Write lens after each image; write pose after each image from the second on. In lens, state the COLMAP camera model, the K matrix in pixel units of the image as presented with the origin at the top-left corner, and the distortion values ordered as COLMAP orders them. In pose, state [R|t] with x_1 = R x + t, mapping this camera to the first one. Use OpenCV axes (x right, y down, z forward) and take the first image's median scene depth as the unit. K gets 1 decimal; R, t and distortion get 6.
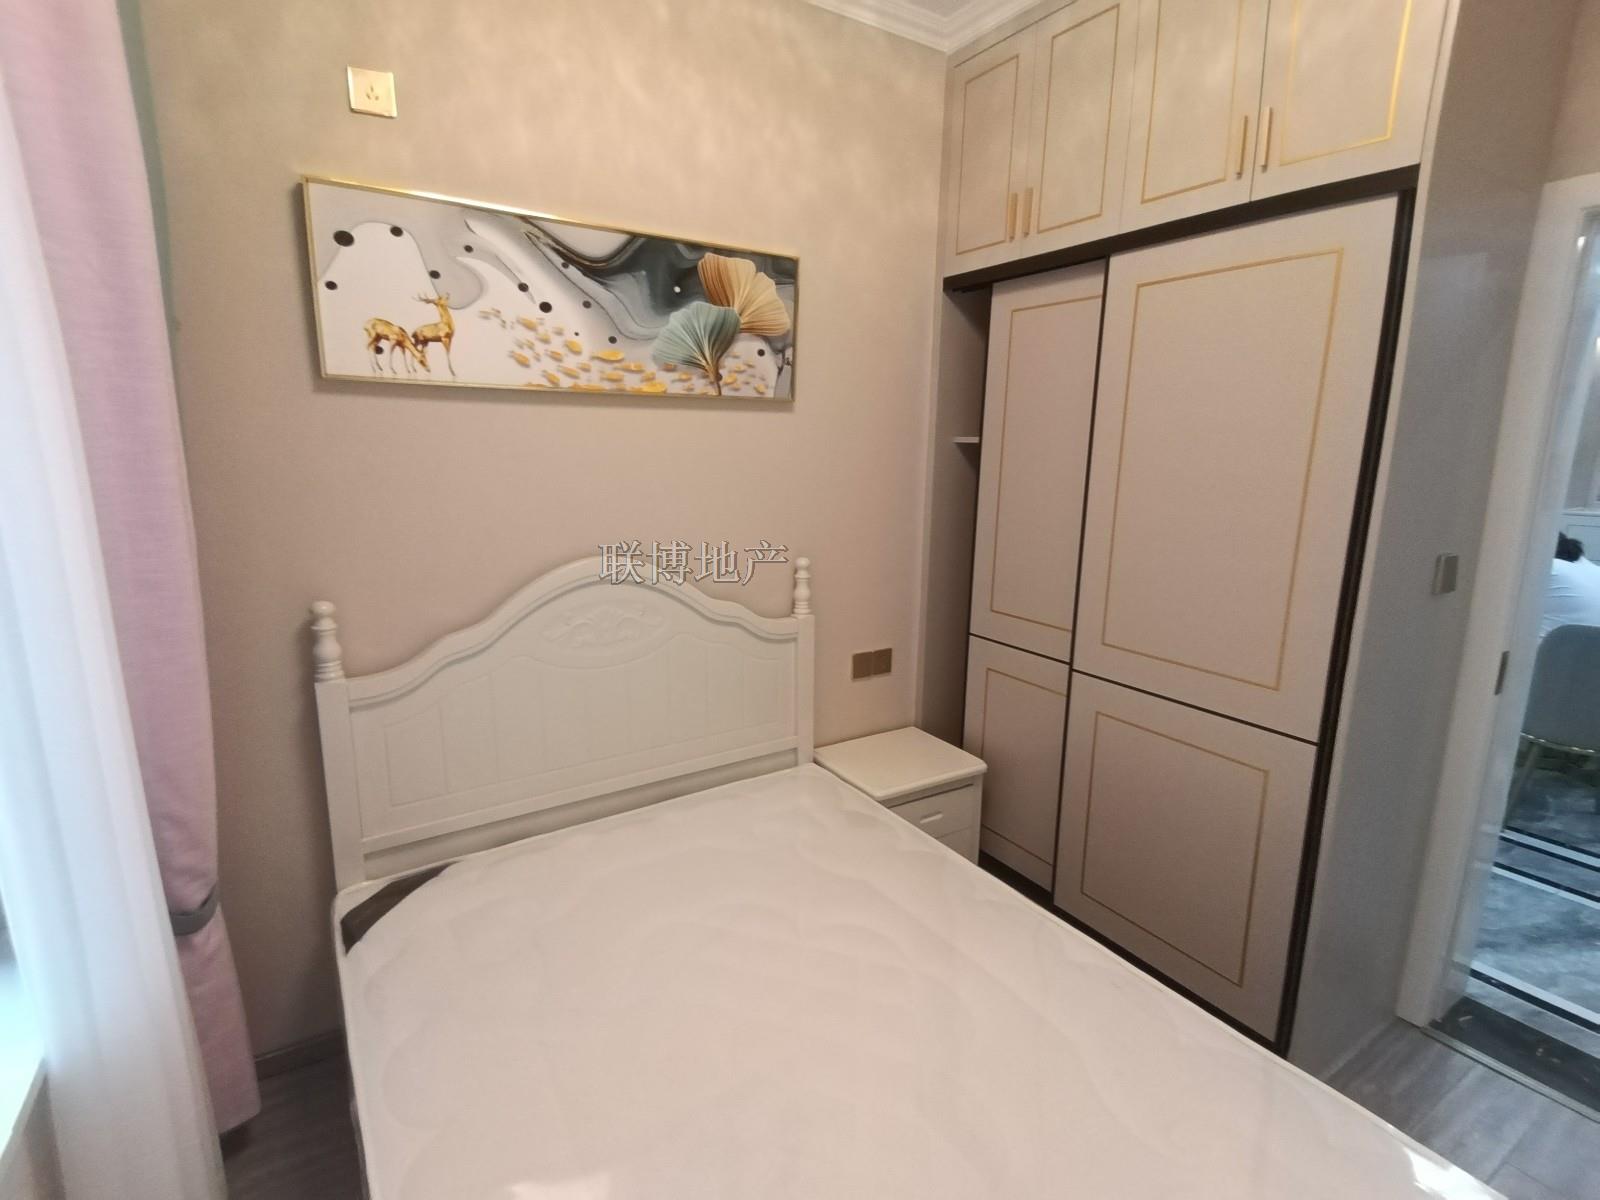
lens RADIAL K [[789.2, 0, 800.0], [0, 789.2, 600.0], [0, 0, 1]] dist [-0.000795, 0.000182]
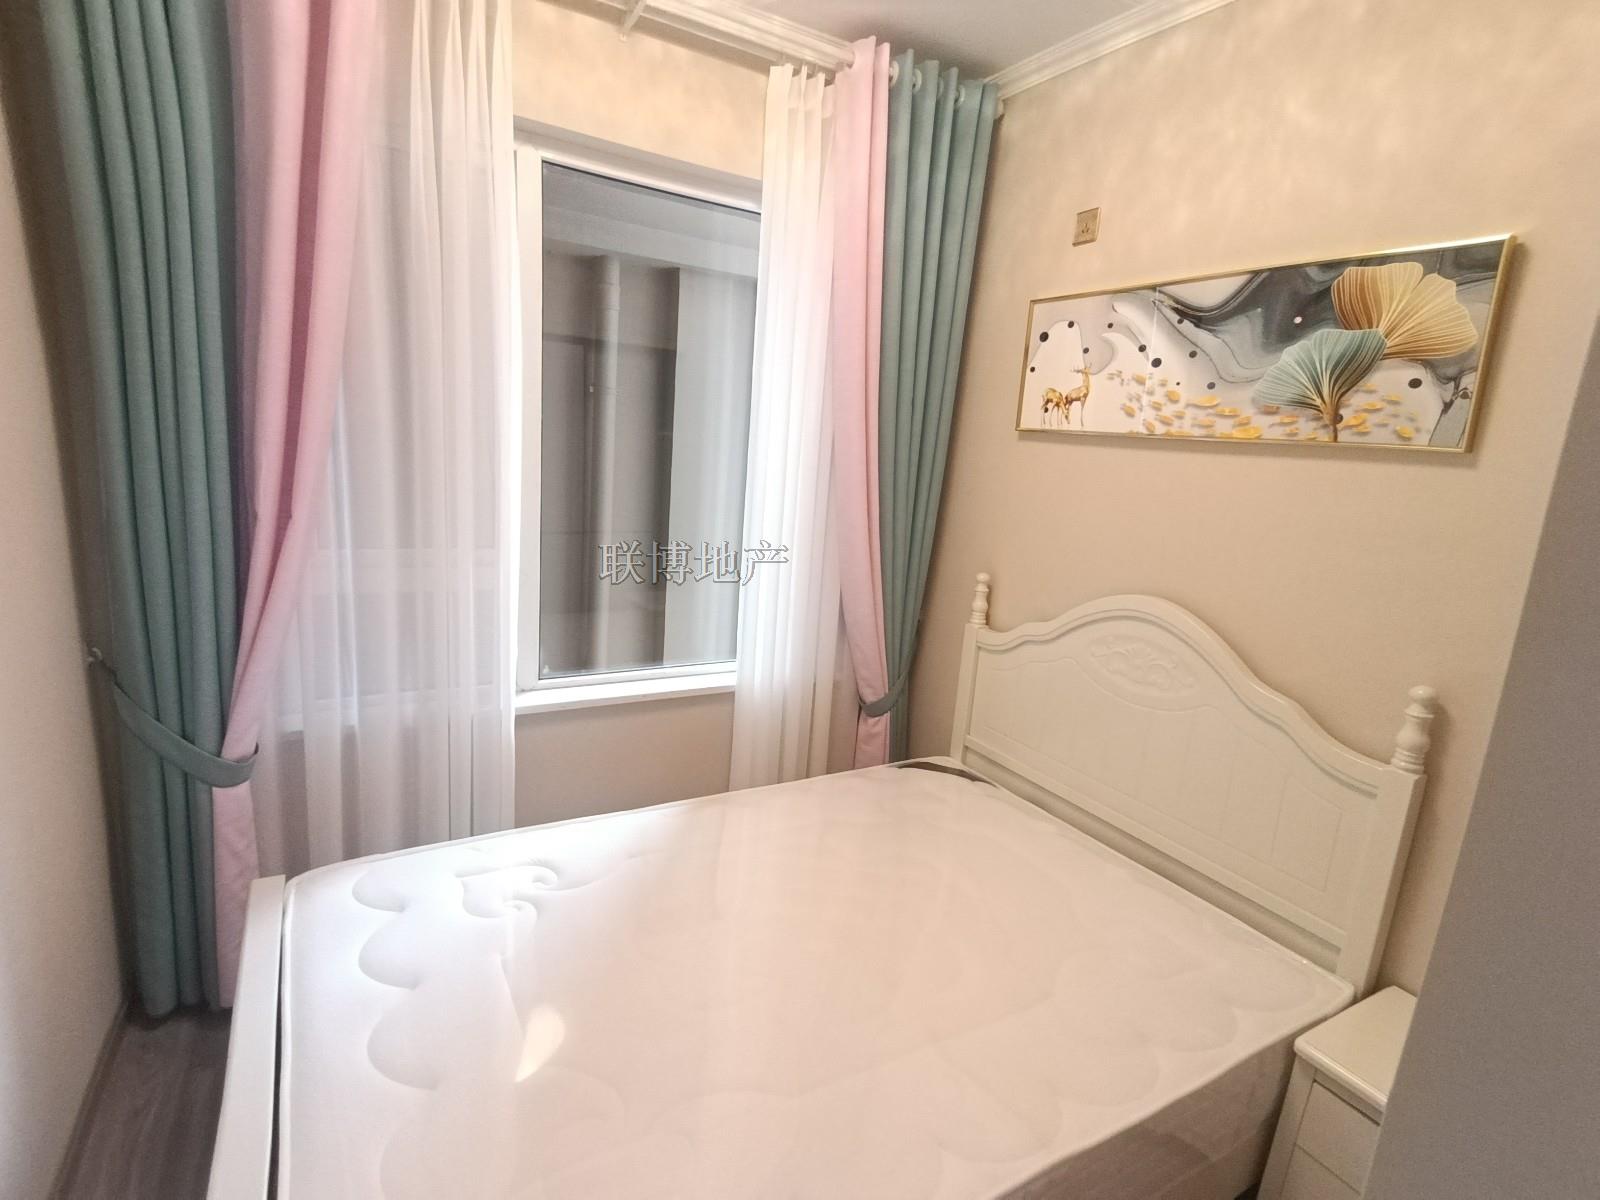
lens RADIAL K [[776.4, 0, 800.0], [0, 776.4, 600.0], [0, 0, 1]] dist [-0.043442, -0.000701]
pose [[-0.087325, 0.182071, -0.979400, 0.771591], [-0.264836, 0.943533, 0.199016, -0.130343], [0.960331, 0.276760, -0.034175, 0.606884]]
